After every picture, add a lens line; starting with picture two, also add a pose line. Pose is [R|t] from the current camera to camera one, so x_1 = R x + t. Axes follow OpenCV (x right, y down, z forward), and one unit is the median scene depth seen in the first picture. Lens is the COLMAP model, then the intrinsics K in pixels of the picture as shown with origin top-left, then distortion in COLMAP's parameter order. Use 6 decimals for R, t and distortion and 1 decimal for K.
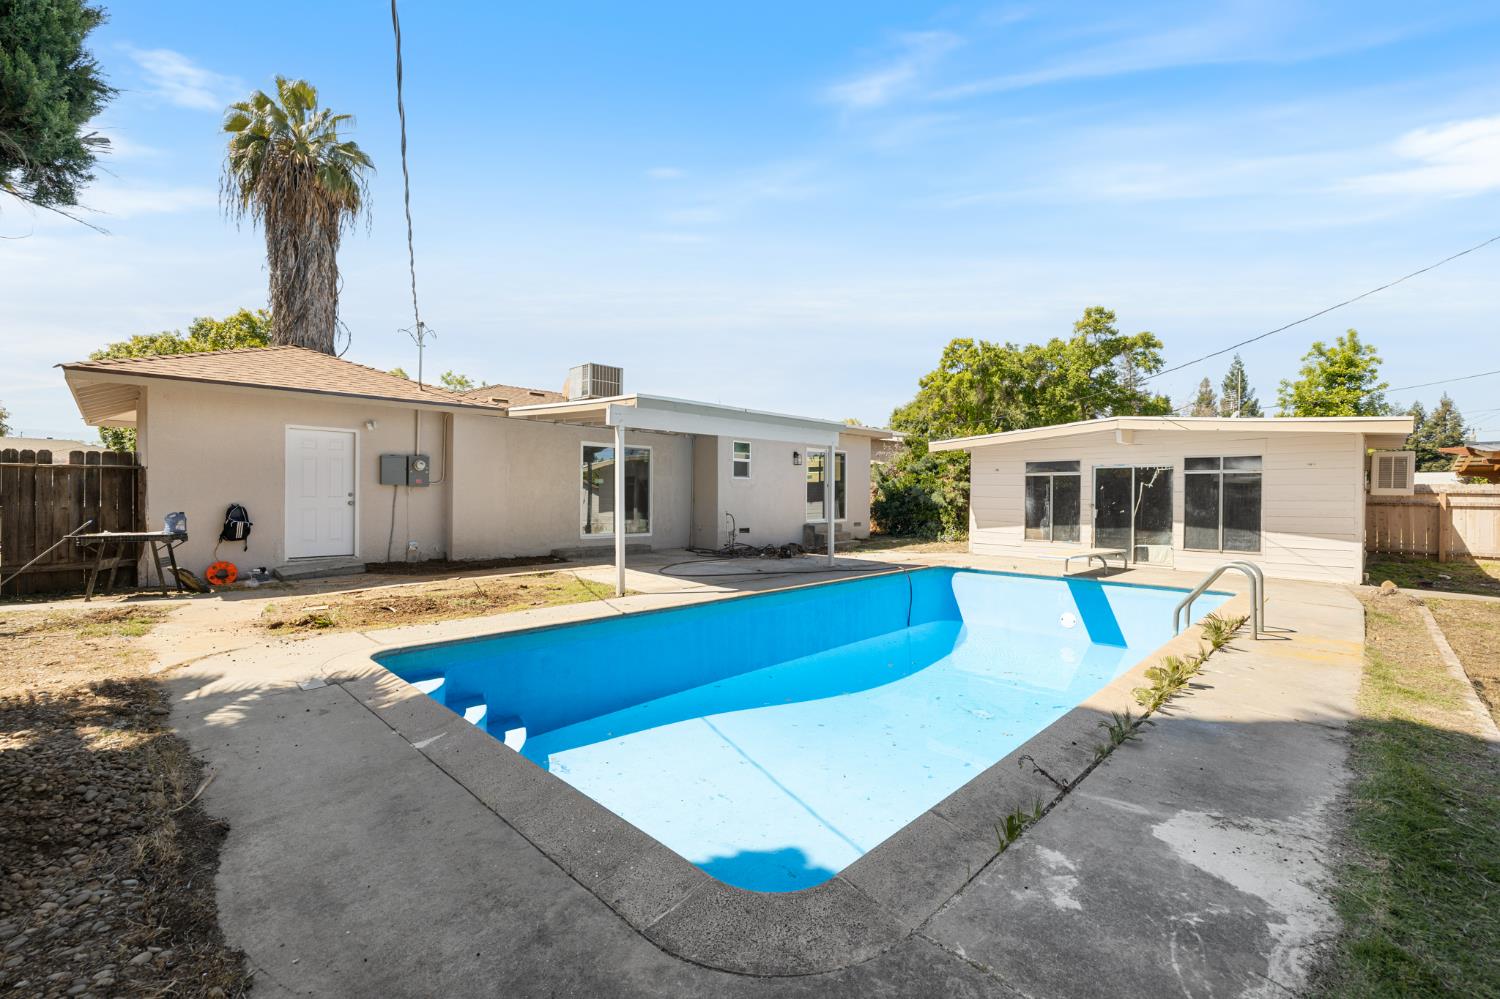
lens RADIAL K [[624.2, 0, 754.9], [0, 624.2, 497.8], [0, 0, 1]] dist [0.001969, -0.000066]
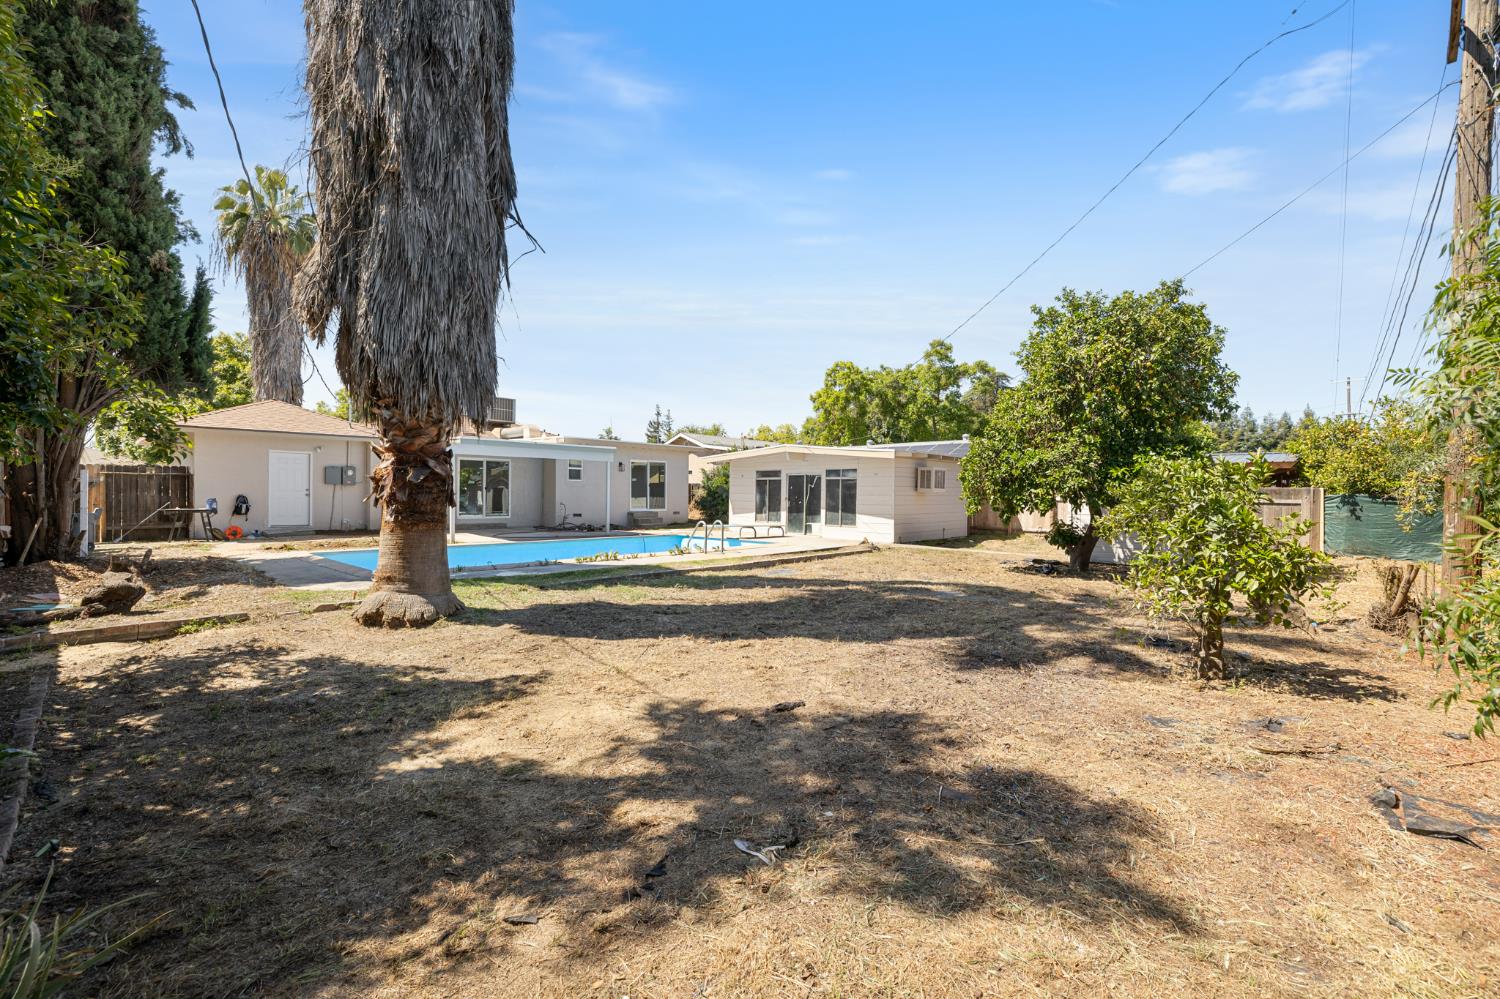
lens RADIAL K [[624.2, 0, 750.1], [0, 624.2, 496.6], [0, 0, 1]] dist [0.001969, -0.000066]
pose [[0.999602, 0.003448, 0.028017, 0.377172], [-0.003432, 0.999994, -0.000627, 0.007574], [-0.028019, 0.000531, 0.999607, -0.543023]]
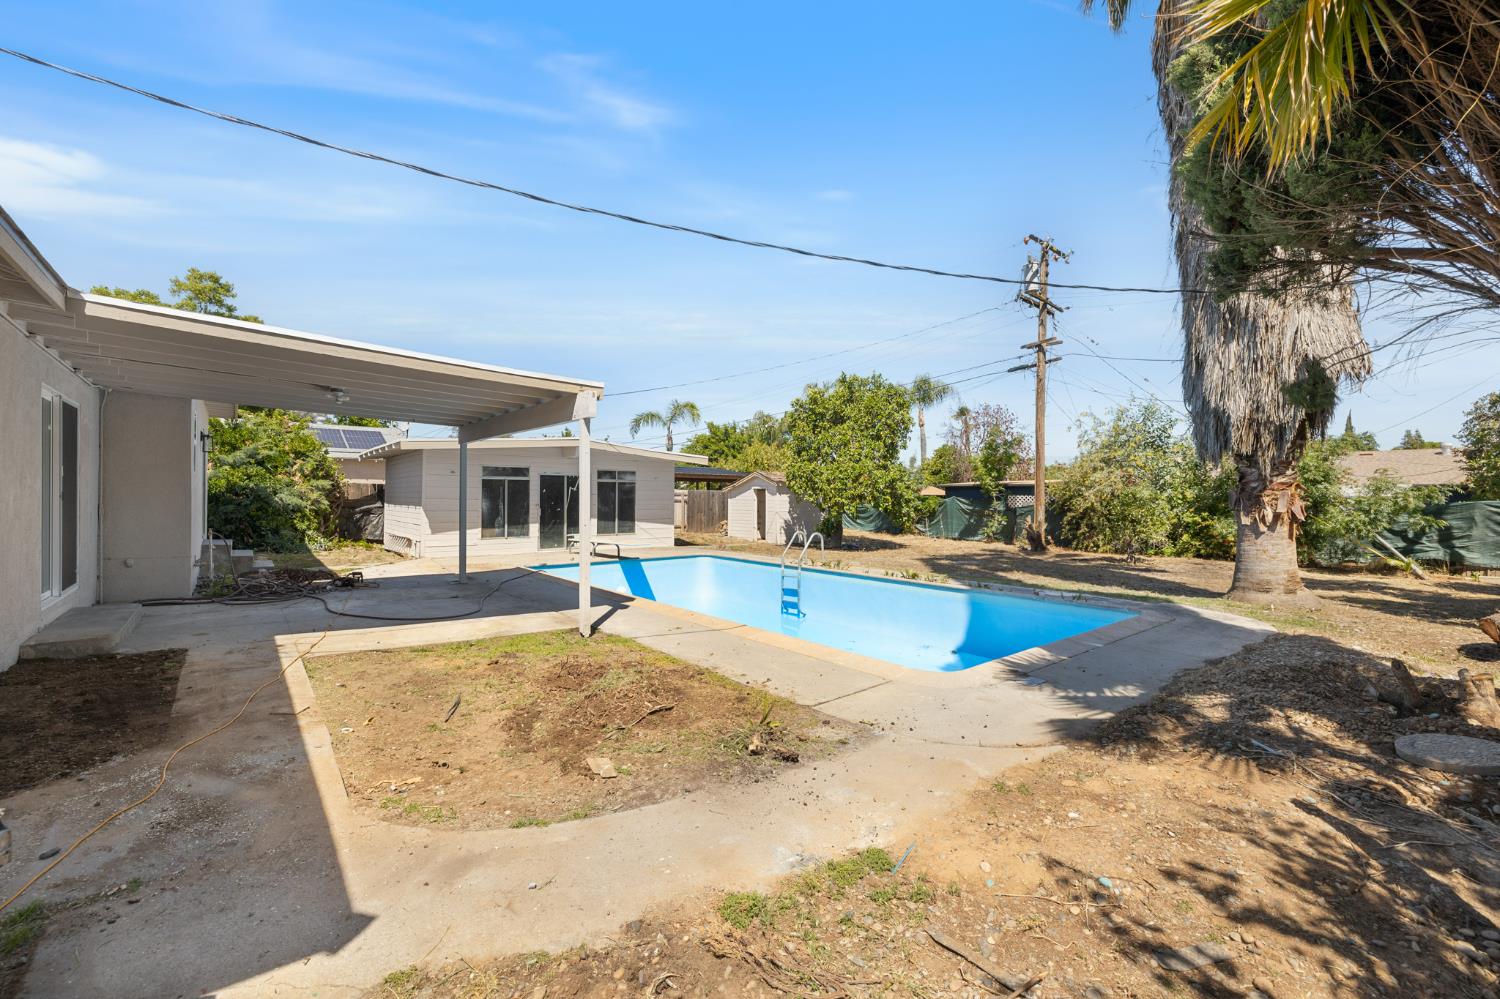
lens RADIAL K [[624.2, 0, 756.7], [0, 624.2, 498.2], [0, 0, 1]] dist [0.001969, -0.000066]
pose [[0.091068, -0.007423, 0.995817, -0.580533], [0.000091, 0.999972, 0.007445, -0.010093], [-0.995845, -0.000588, 0.091066, 0.438534]]
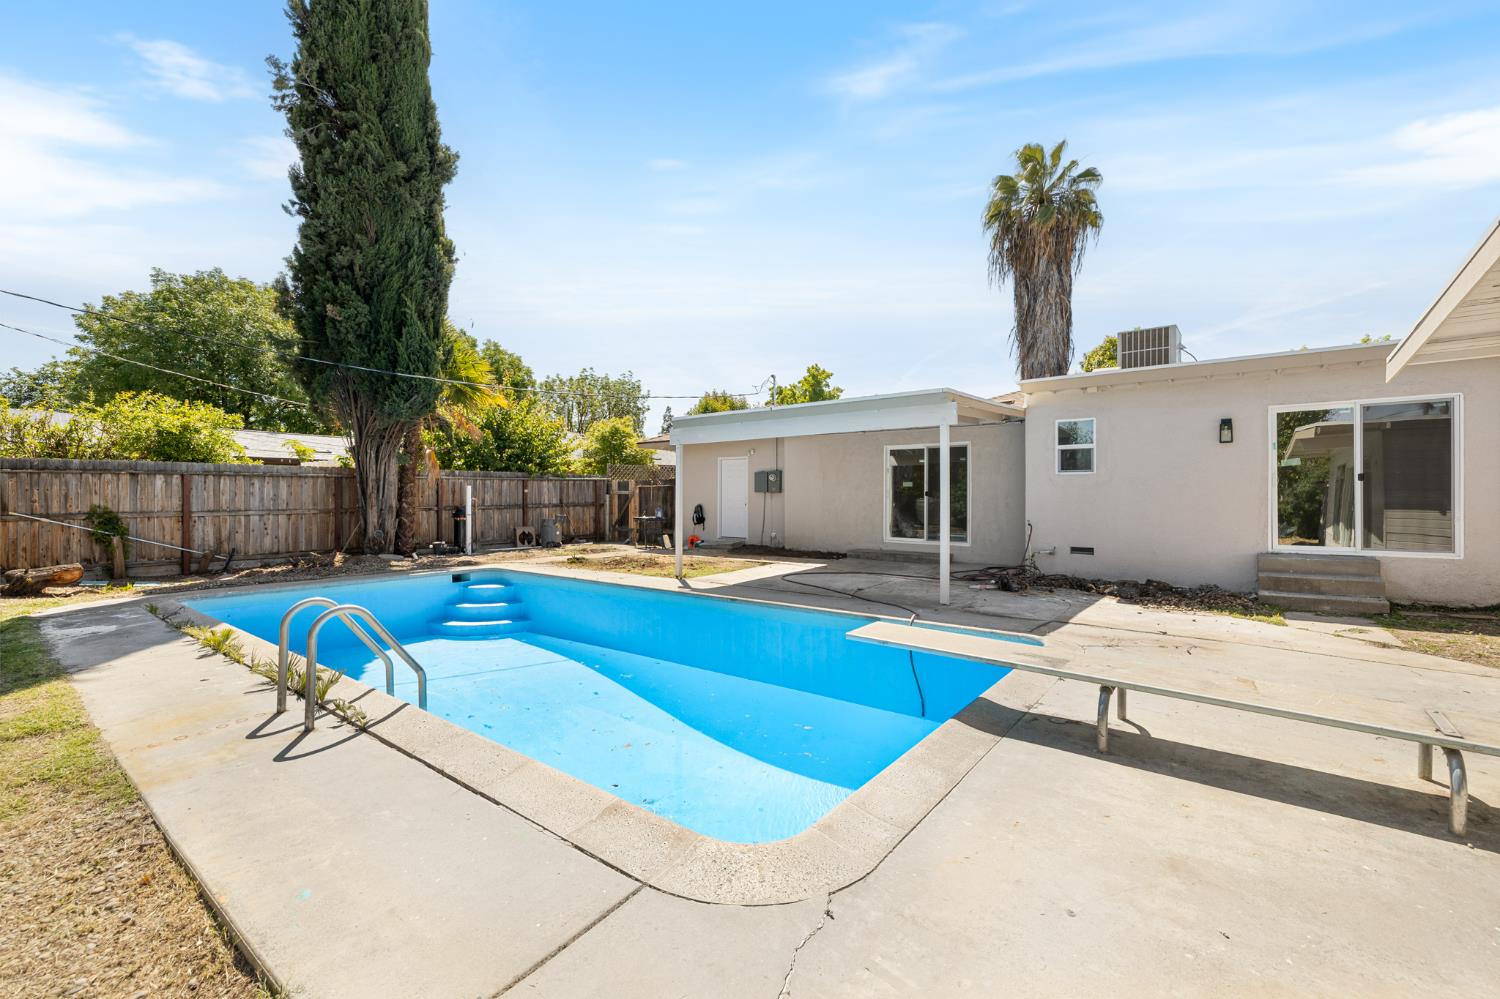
lens RADIAL K [[624.2, 0, 750.0], [0, 624.2, 496.8], [0, 0, 1]] dist [0.001969, -0.000066]
pose [[0.118794, -0.005638, -0.992903, 0.645484], [-0.001097, 0.999983, -0.005810, -0.001609], [0.992918, 0.001779, 0.118786, 0.593516]]
